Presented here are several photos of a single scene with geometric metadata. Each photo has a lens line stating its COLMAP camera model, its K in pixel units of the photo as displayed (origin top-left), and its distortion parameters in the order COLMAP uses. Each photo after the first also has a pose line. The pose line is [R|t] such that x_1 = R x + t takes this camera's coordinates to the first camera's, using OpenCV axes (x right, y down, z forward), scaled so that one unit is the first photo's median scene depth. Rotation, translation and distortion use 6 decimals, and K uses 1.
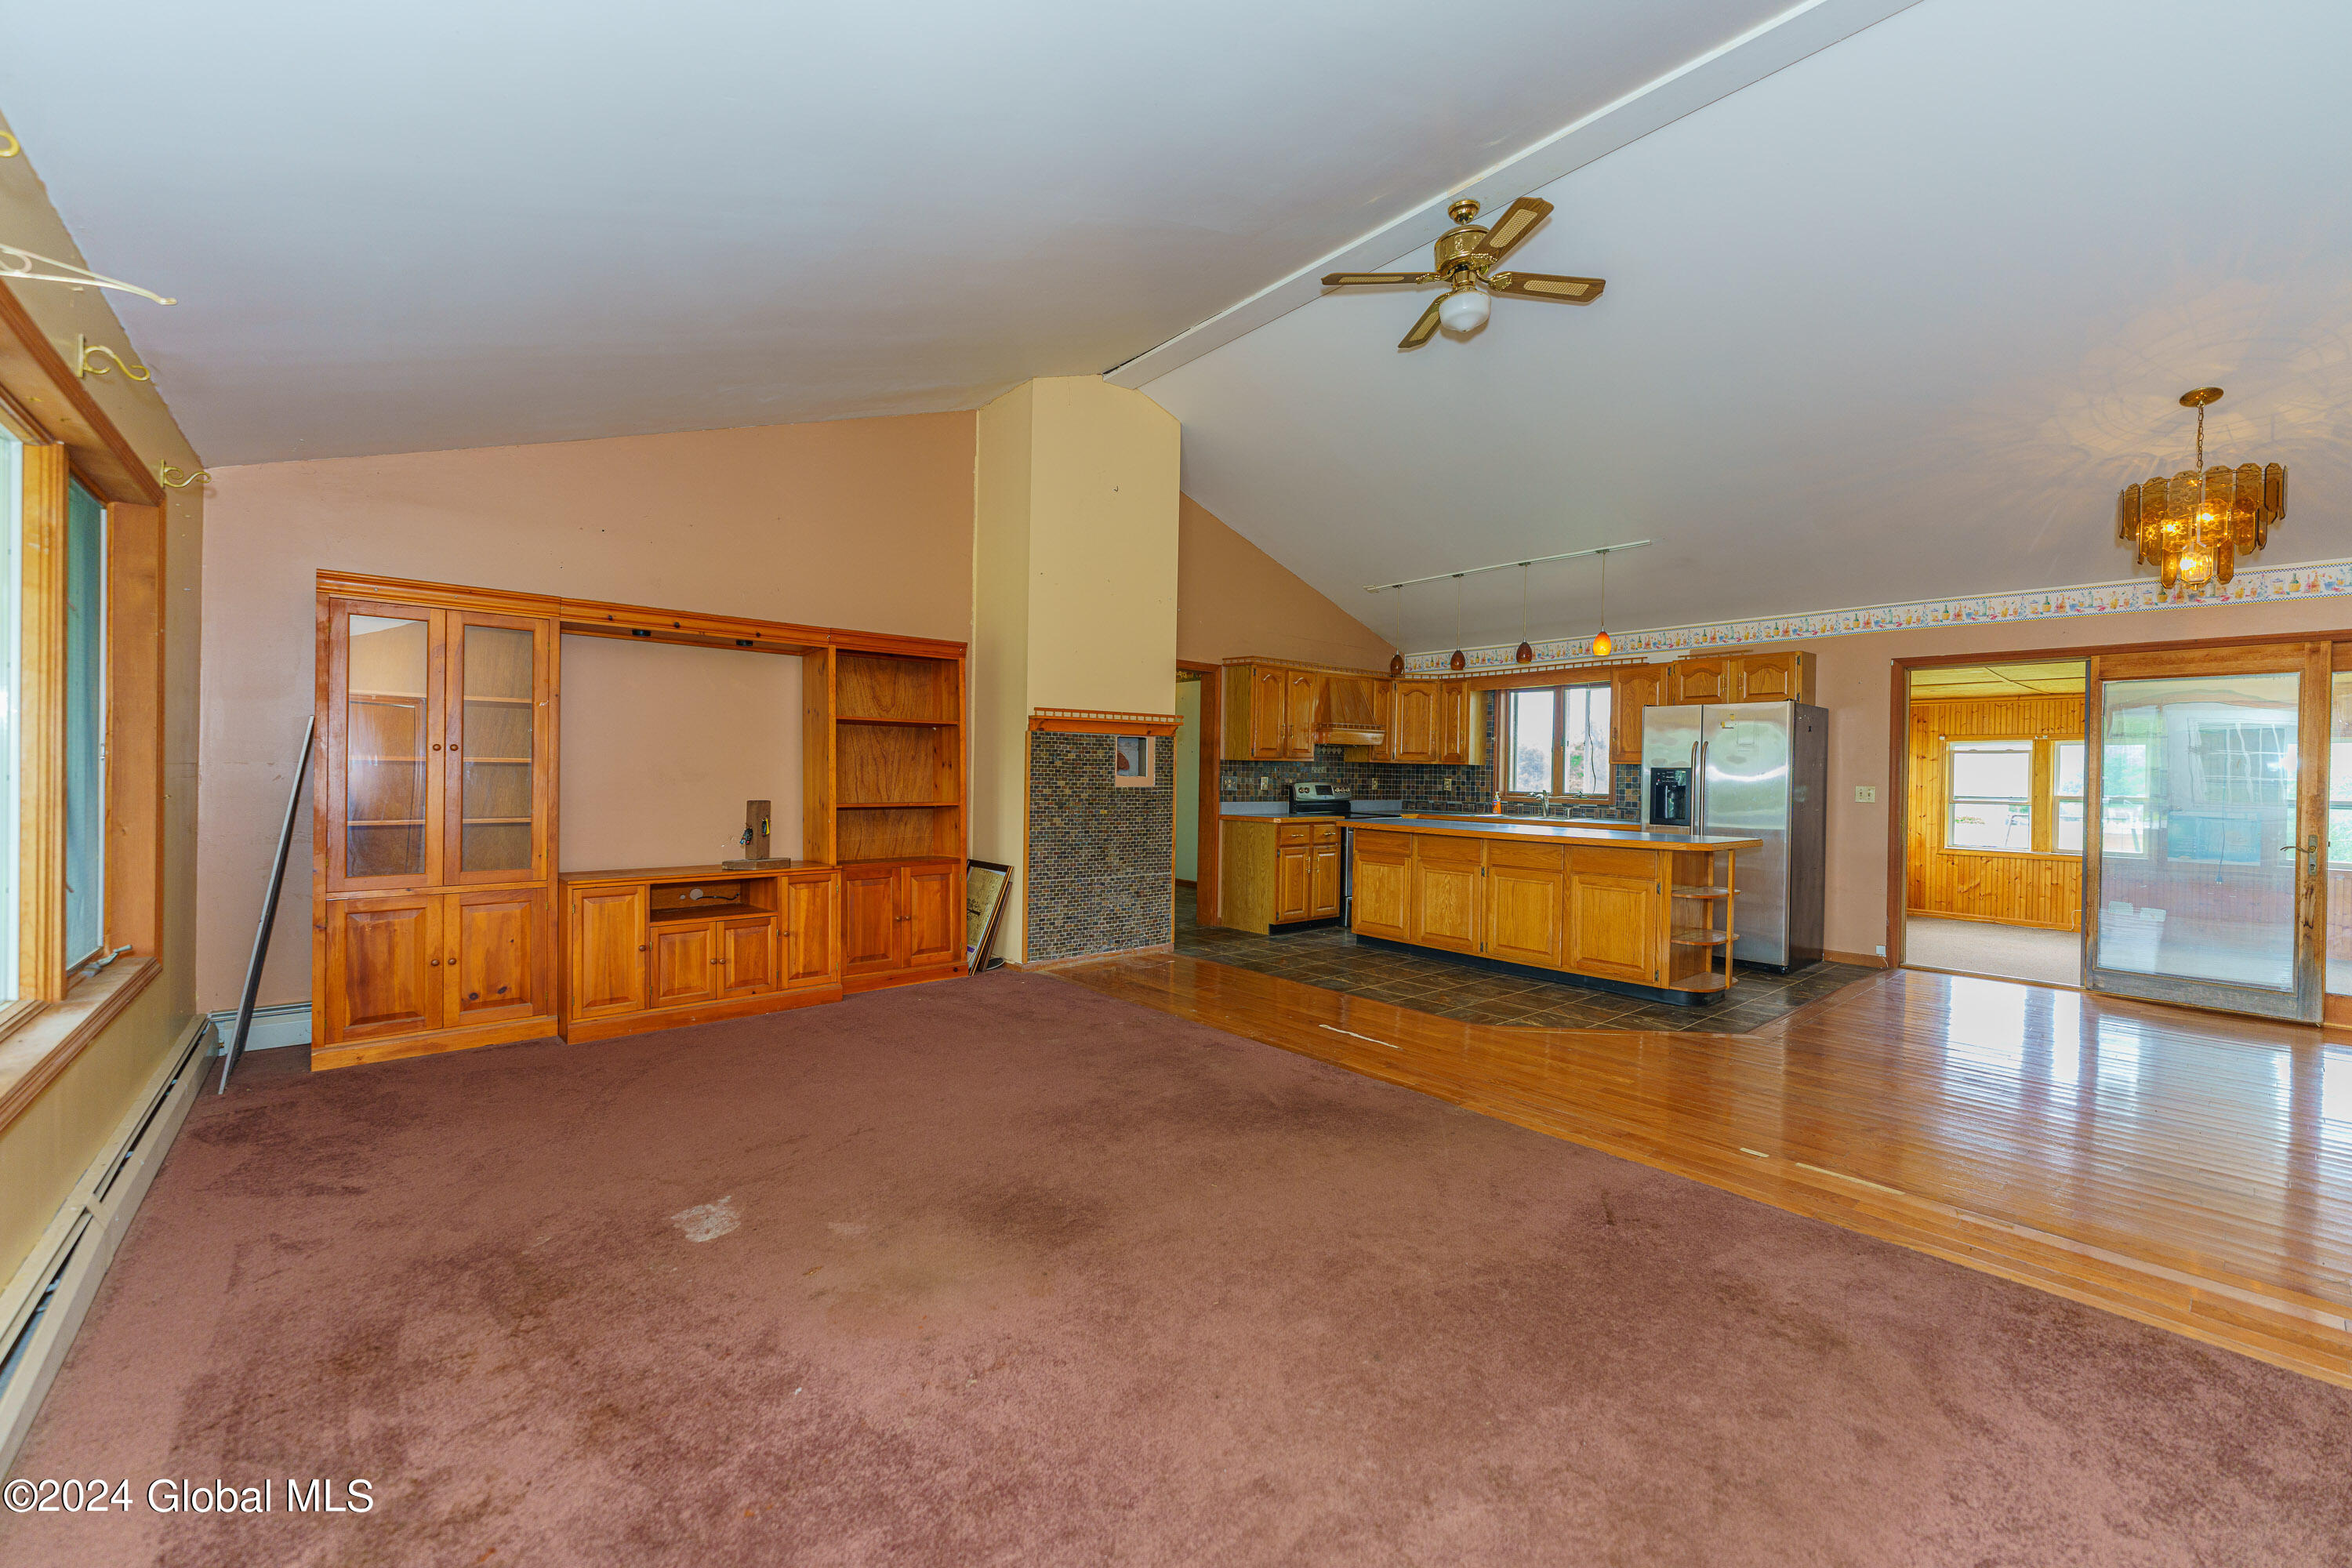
lens RADIAL K [[936.4, 0, 1169.7], [0, 936.4, 777.3], [0, 0, 1]] dist [0.000586, 0.000027]
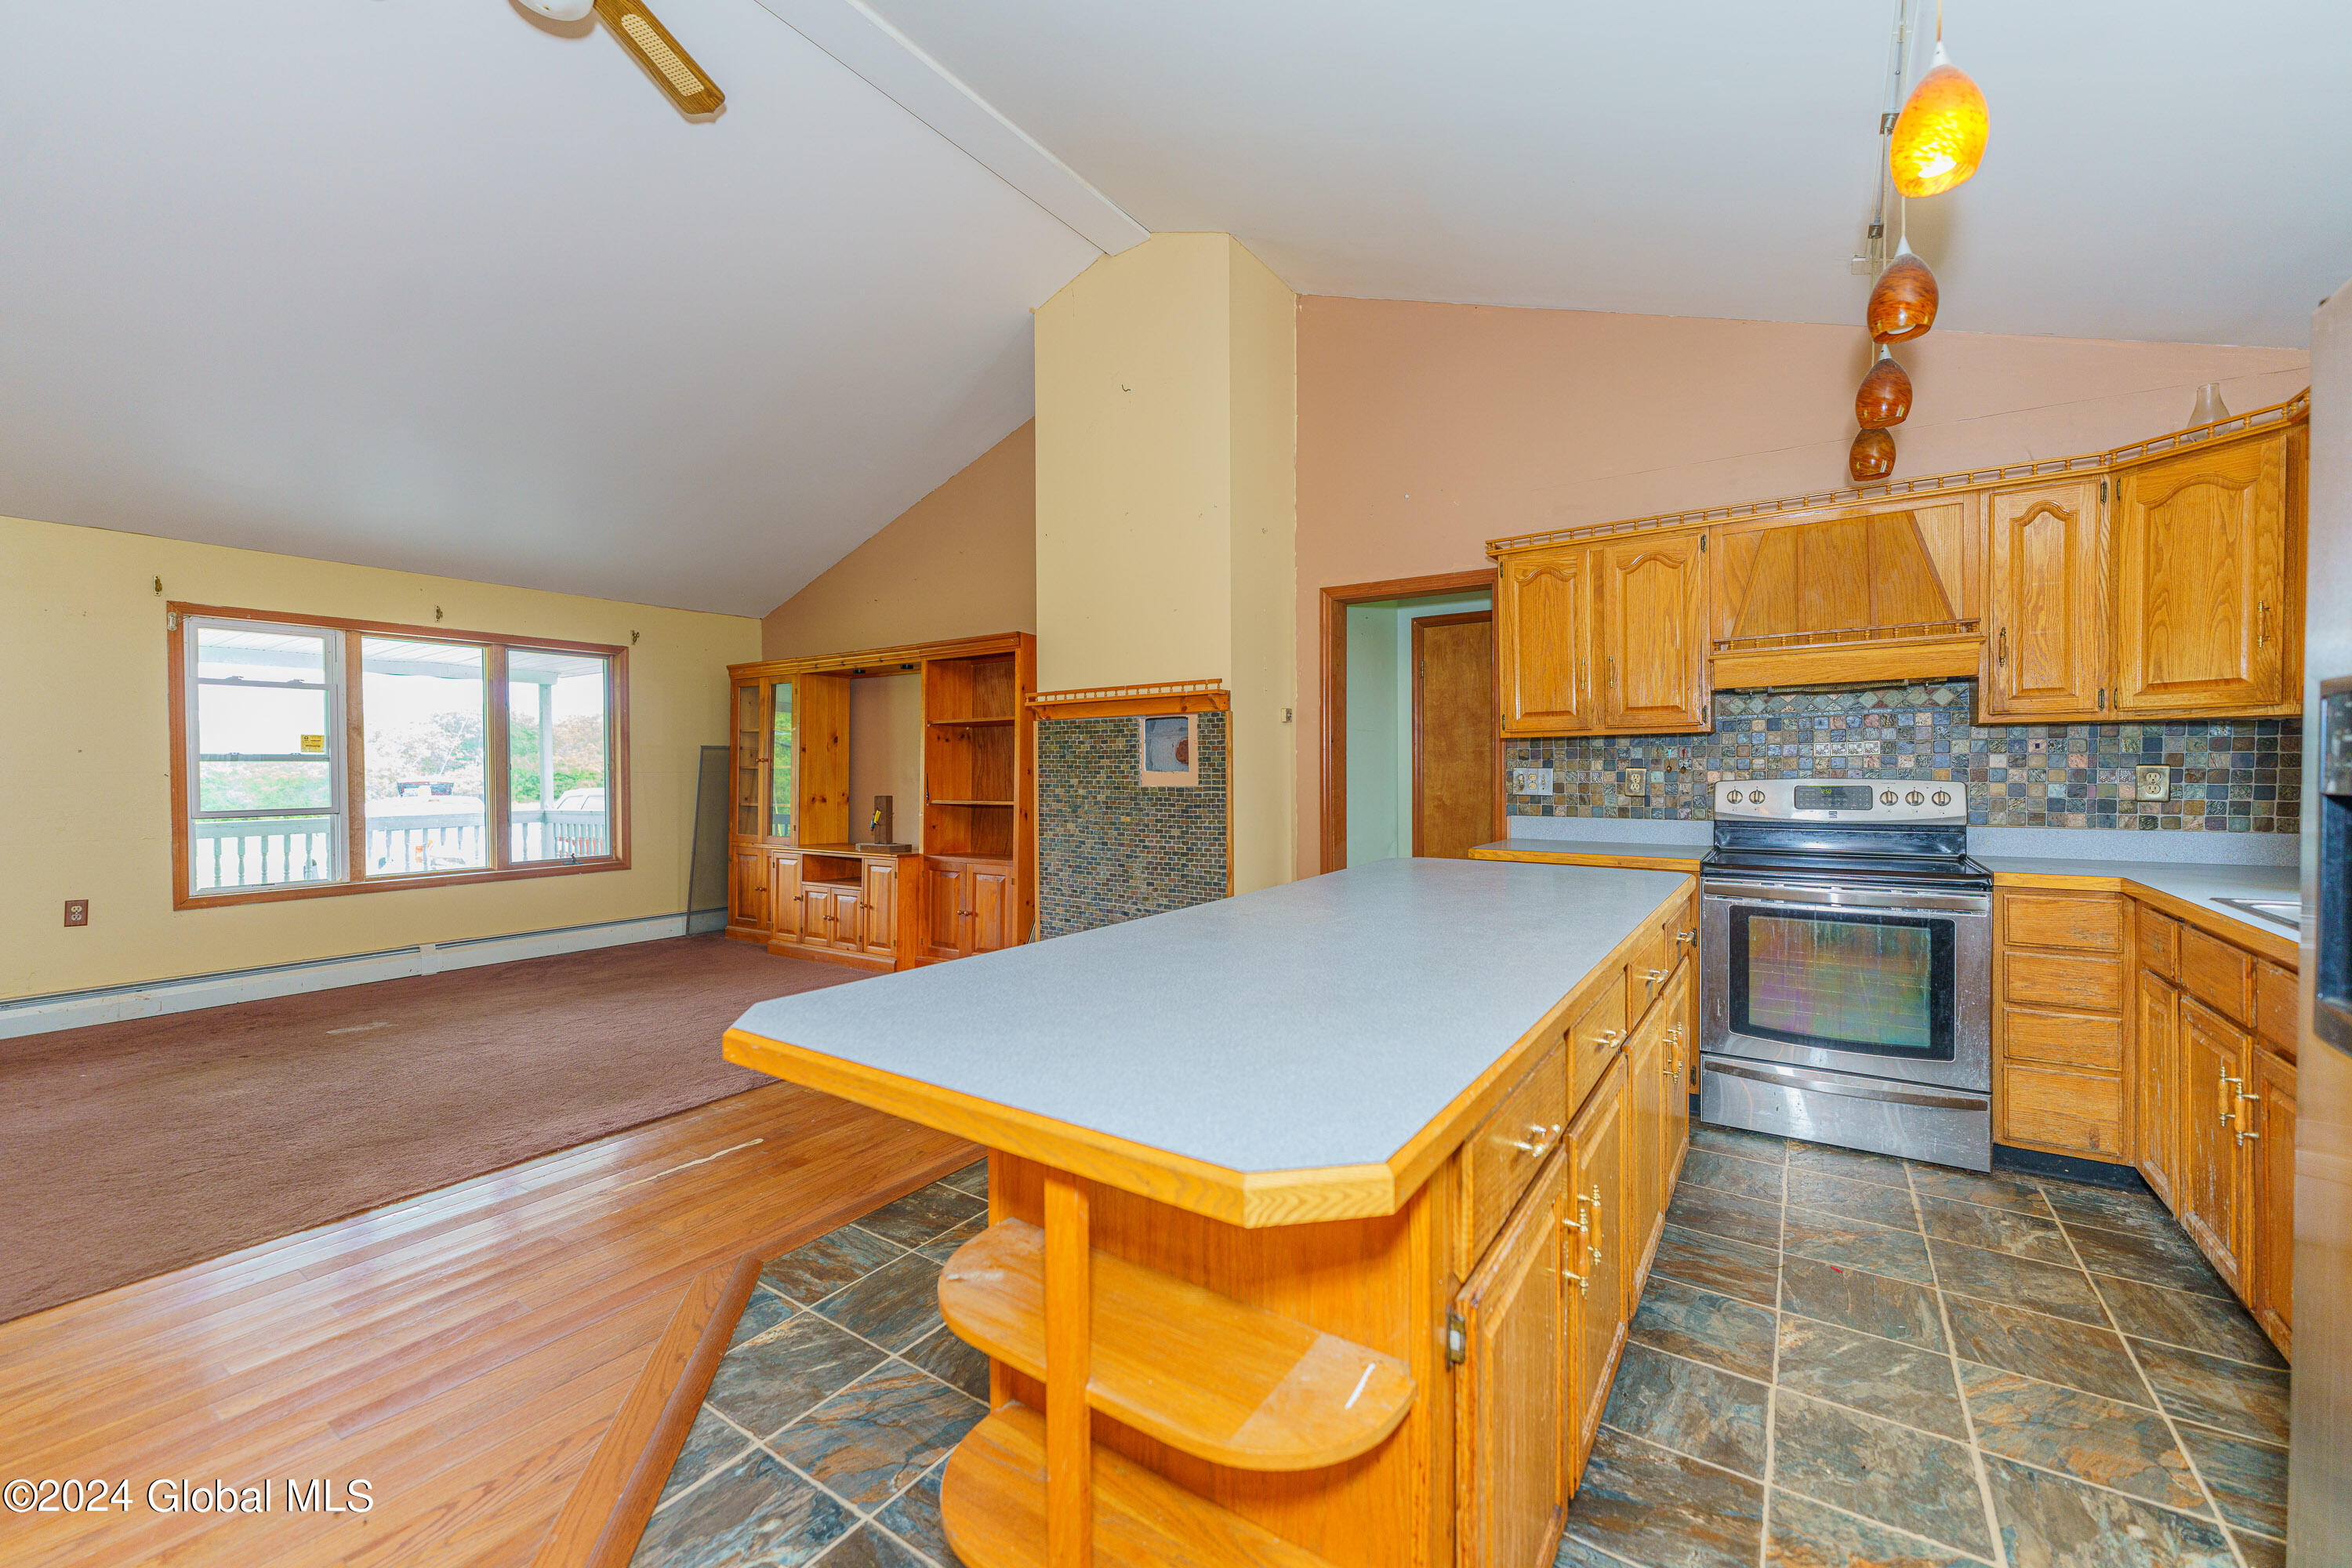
lens RADIAL K [[936.4, 0, 1169.7], [0, 936.4, 777.3], [0, 0, 1]] dist [0.000586, 0.000027]
pose [[0.267076, -0.002950, -0.963671, 0.683193], [0.007004, 0.999975, -0.001121, 0.004144], [0.963650, -0.006450, 0.267090, 0.844450]]
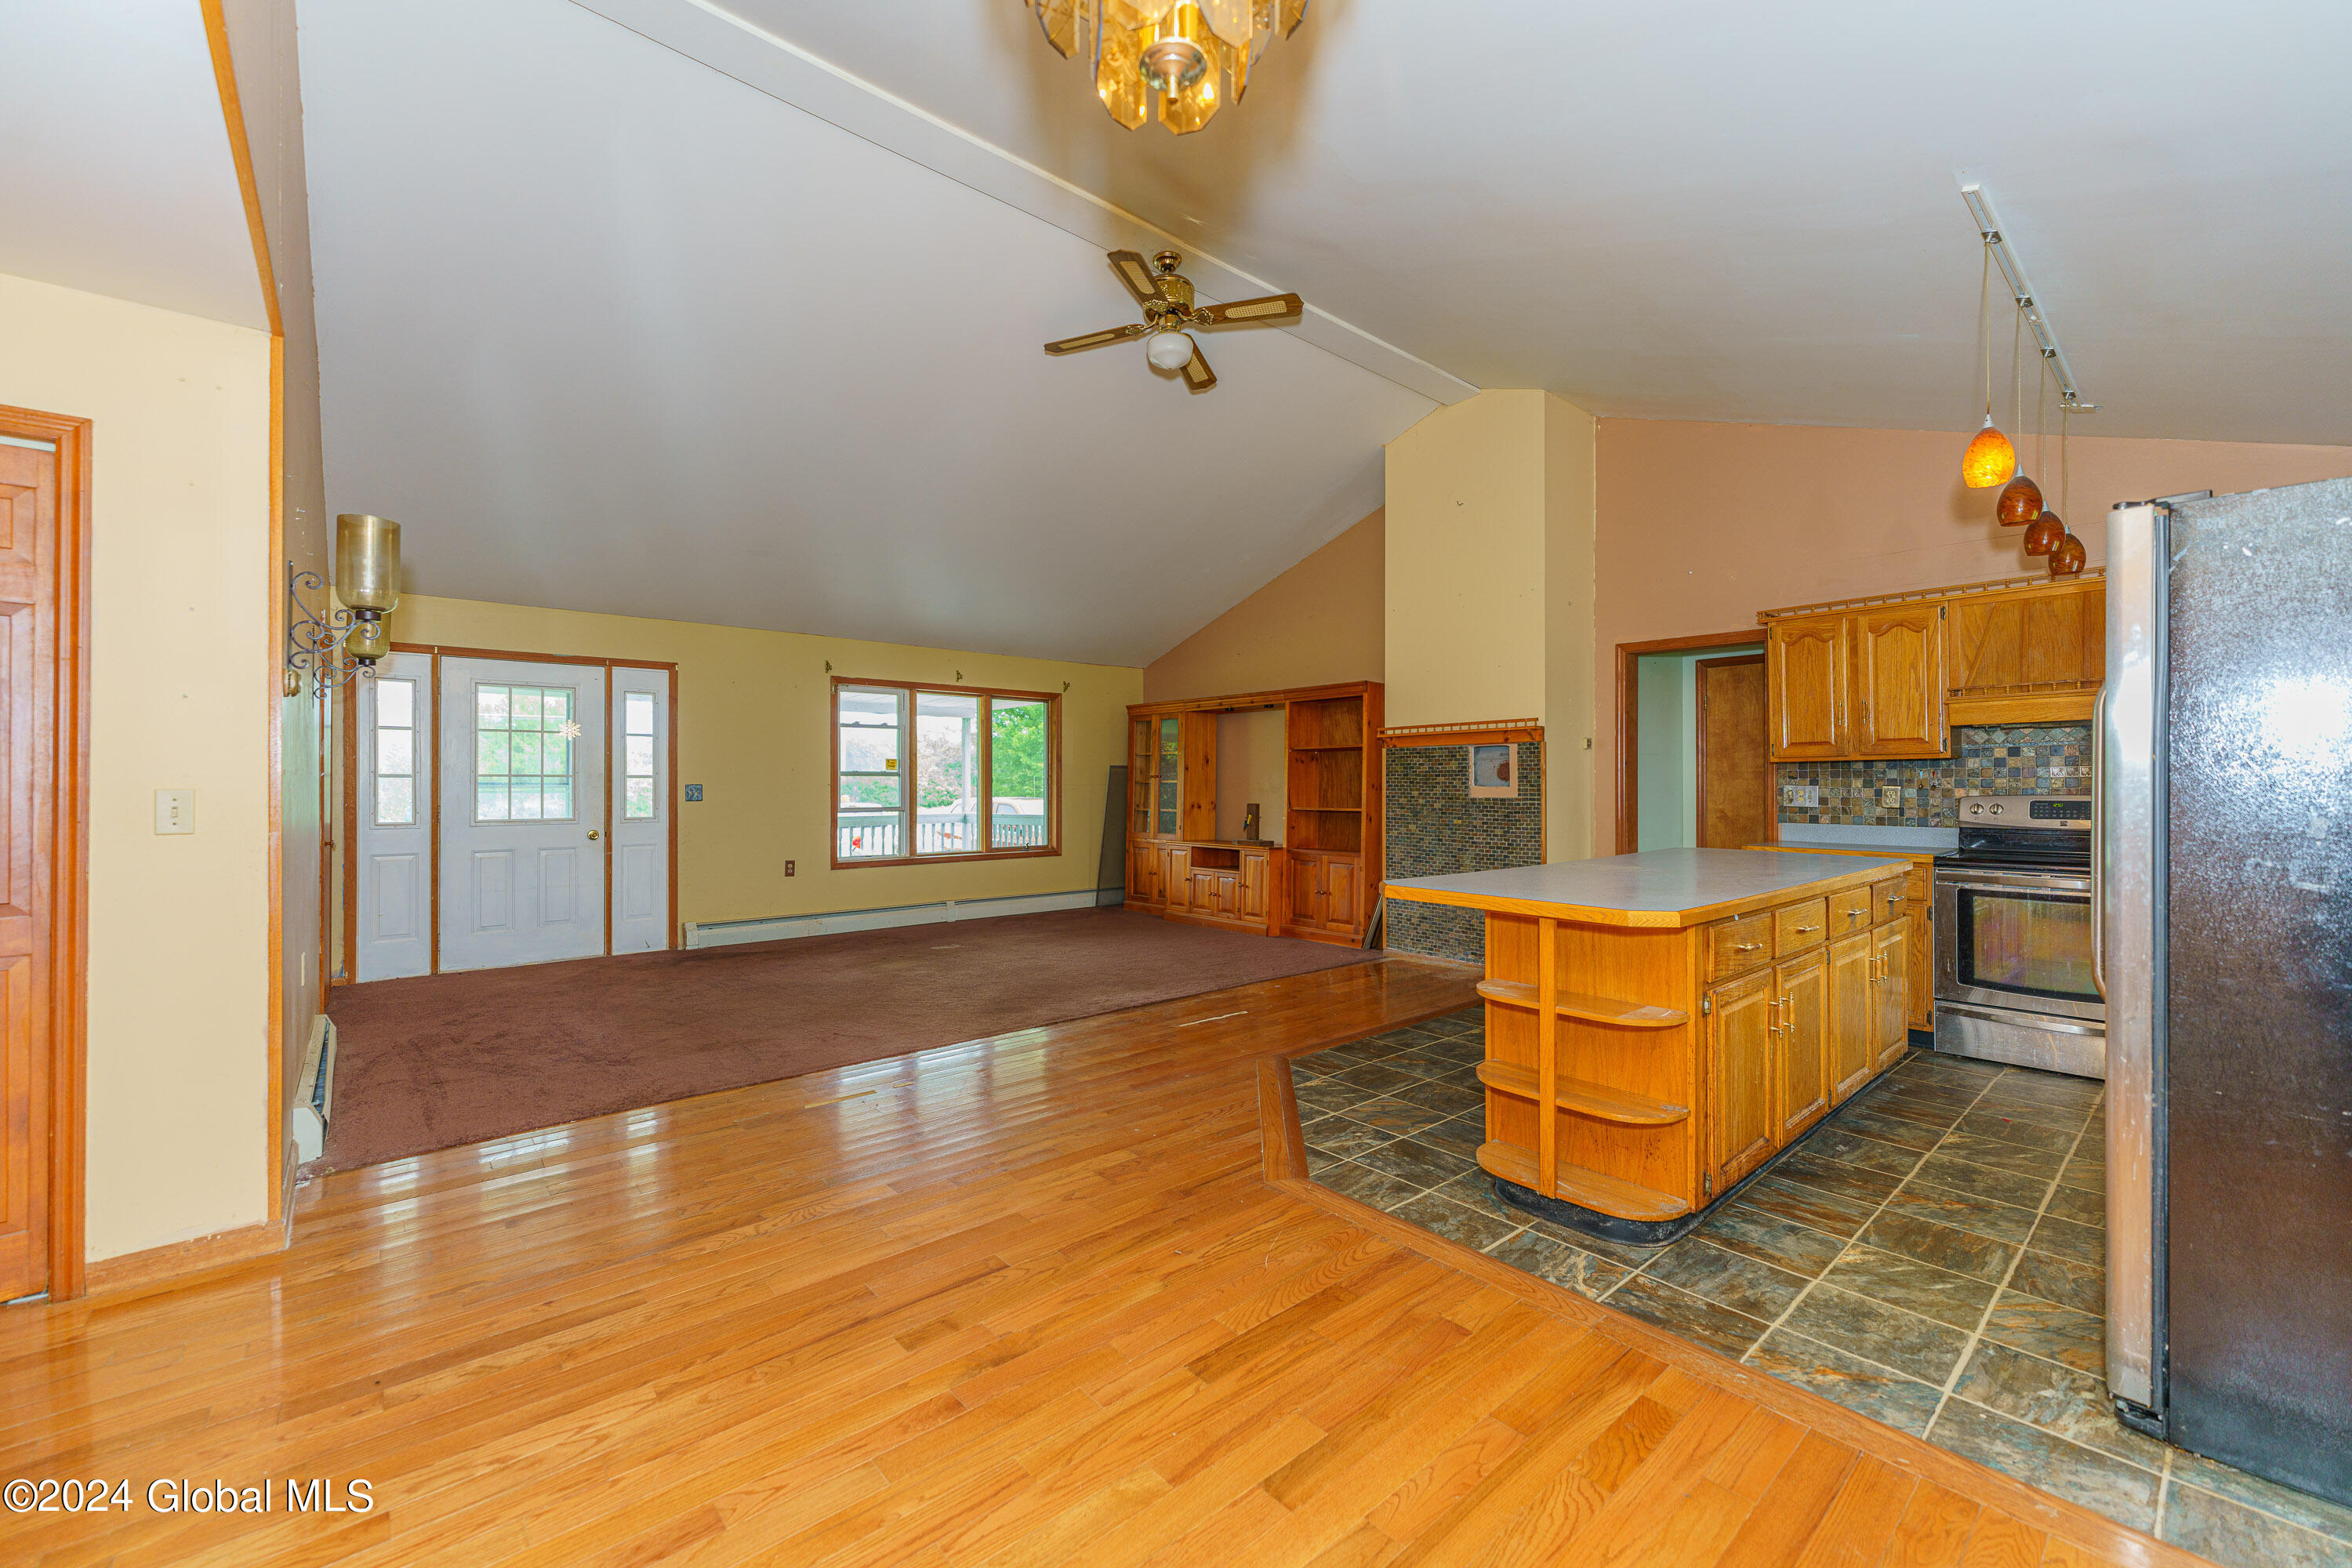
lens RADIAL K [[936.4, 0, 1169.7], [0, 936.4, 777.3], [0, 0, 1]] dist [0.000586, 0.000027]
pose [[0.007546, -0.019201, -0.999787, 0.962343], [-0.002147, 0.999813, -0.019218, 0.008947], [0.999969, 0.002292, 0.007504, 0.689444]]
